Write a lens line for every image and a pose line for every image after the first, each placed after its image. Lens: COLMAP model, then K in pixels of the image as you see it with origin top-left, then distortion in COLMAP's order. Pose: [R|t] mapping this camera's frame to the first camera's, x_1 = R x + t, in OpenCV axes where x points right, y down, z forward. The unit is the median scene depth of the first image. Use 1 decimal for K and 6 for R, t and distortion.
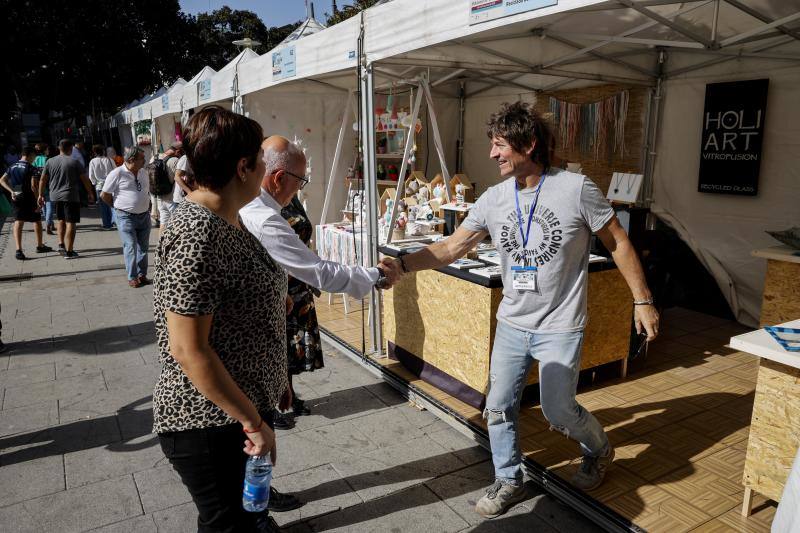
lens RADIAL K [[605.3, 0, 400.0], [0, 605.3, 266.5], [0, 0, 1]] dist [-0.085107, 0.087484]
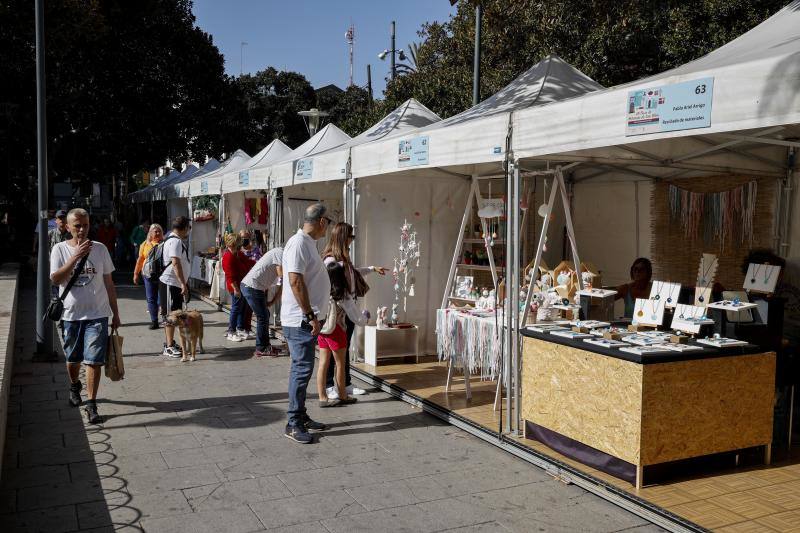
lens RADIAL K [[739.8, 0, 400.0], [0, 739.8, 266.5], [0, 0, 1]] dist [-0.037325, 0.098235]
pose [[0.997121, 0.024649, -0.071710, -0.137338], [-0.034617, 0.989366, -0.141270, 0.044299], [0.067465, 0.143346, 0.987370, -0.268695]]
